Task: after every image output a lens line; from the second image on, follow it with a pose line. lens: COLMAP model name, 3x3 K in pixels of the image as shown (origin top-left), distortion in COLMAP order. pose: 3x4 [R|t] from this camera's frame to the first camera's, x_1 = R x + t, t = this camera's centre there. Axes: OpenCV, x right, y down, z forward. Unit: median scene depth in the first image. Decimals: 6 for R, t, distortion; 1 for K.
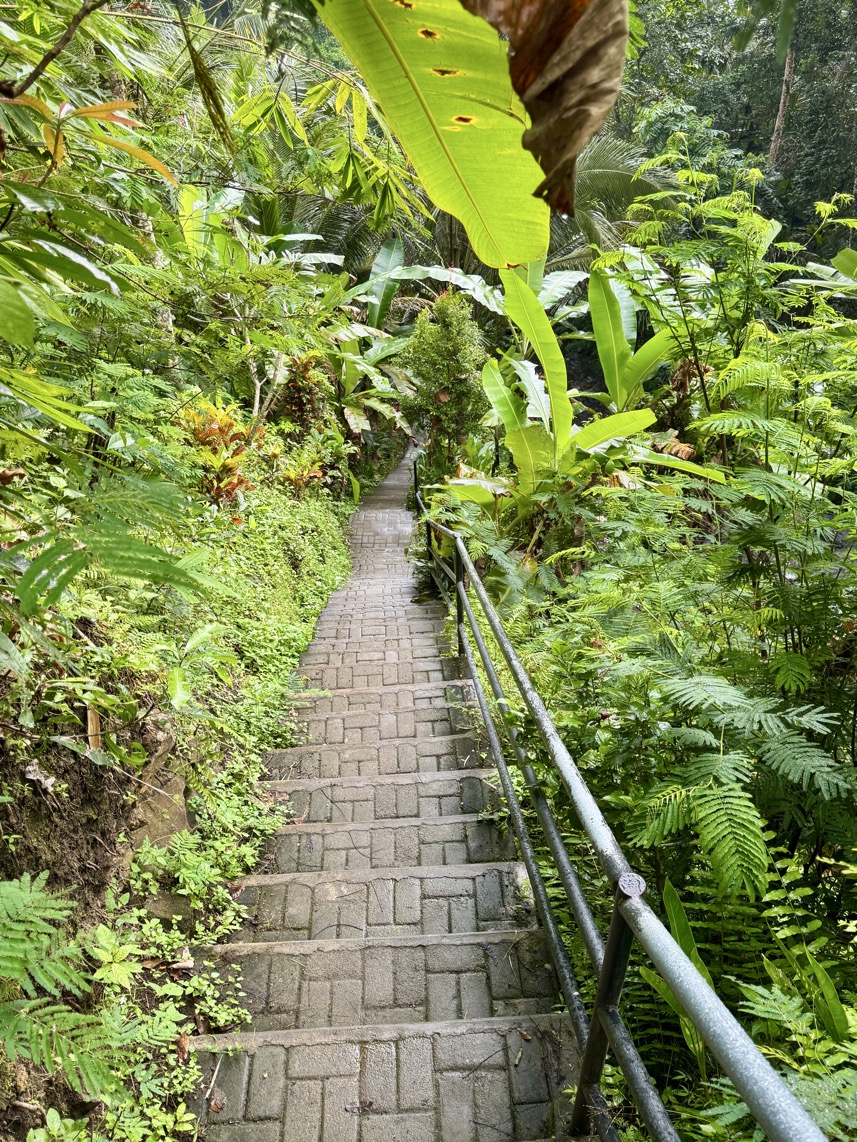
lens RADIAL K [[984.2, 0, 428.9], [0, 984.2, 575.9], [0, 0, 1]] dist [0.048179, -0.026870]
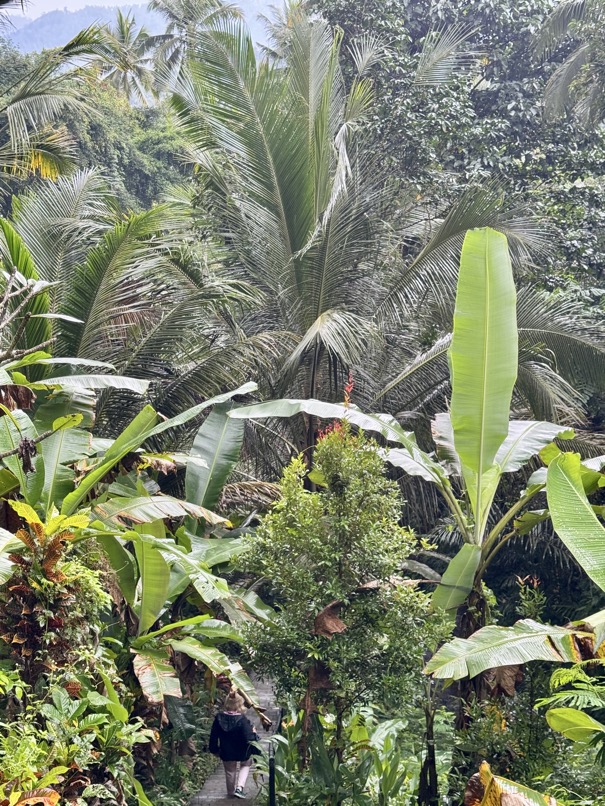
lens RADIAL K [[1127.6, 0, 307.1], [0, 1127.6, 406.9], [0, 0, 1]] dist [0.148305, 0.000000]
pose [[0.998567, 0.015005, 0.051369, -0.026902], [0.006750, 0.916904, -0.399051, -0.048062], [-0.053088, 0.398826, 0.915489, 0.390721]]
